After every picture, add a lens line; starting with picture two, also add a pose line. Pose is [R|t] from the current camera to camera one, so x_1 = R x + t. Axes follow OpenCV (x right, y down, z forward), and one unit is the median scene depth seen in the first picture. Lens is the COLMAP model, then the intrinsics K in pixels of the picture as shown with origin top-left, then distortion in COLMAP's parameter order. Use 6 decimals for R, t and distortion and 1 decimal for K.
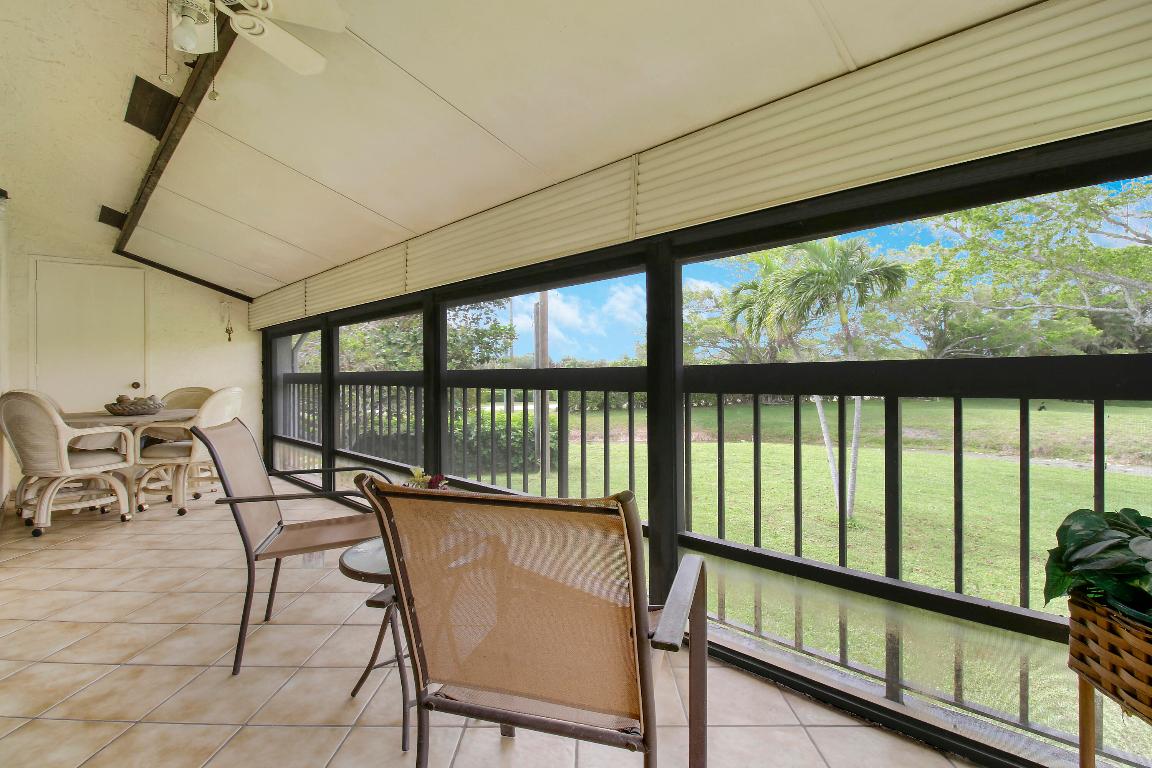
lens RADIAL K [[541.1, 0, 576.0], [0, 541.1, 384.0], [0, 0, 1]] dist [0.000758, -0.000122]
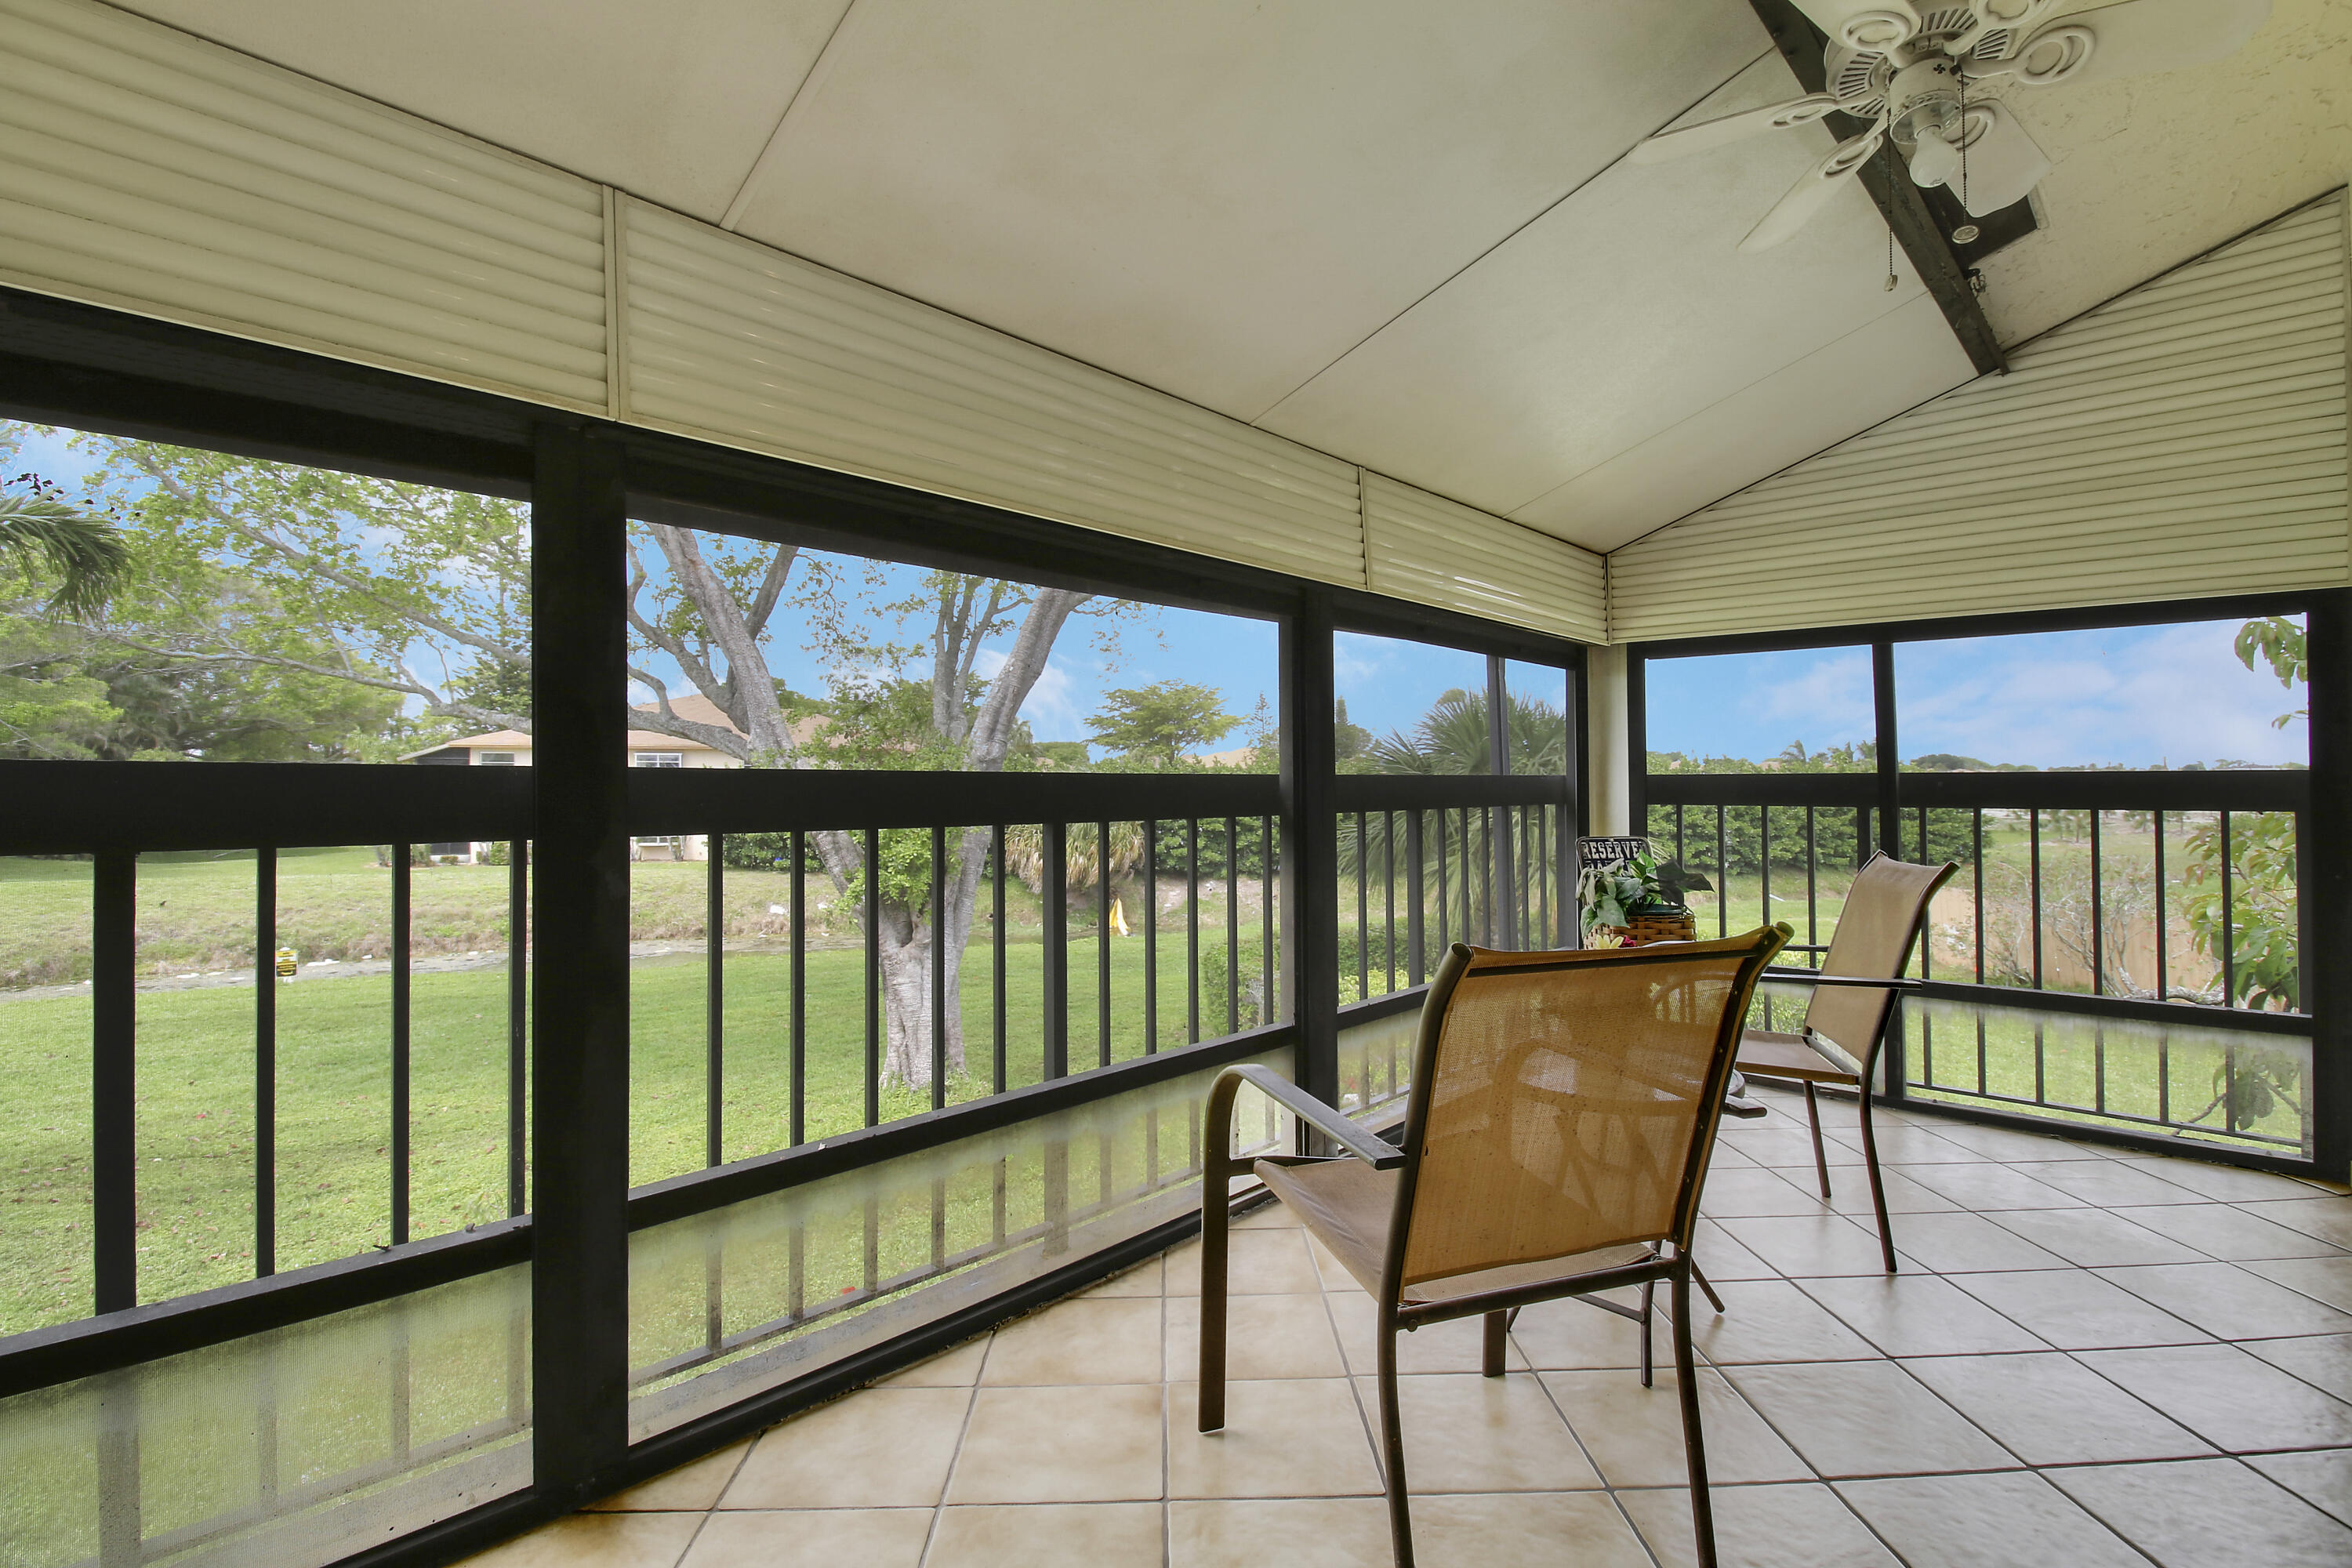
lens RADIAL K [[1105.8, 0, 1176.0], [0, 1105.8, 784.0], [0, 0, 1]] dist [-0.001751, -0.000220]
pose [[-0.005925, 0.005634, 0.999967, -0.236145], [0.026687, 0.999629, -0.005474, -0.003218], [-0.999626, 0.026653, -0.006073, 0.233993]]
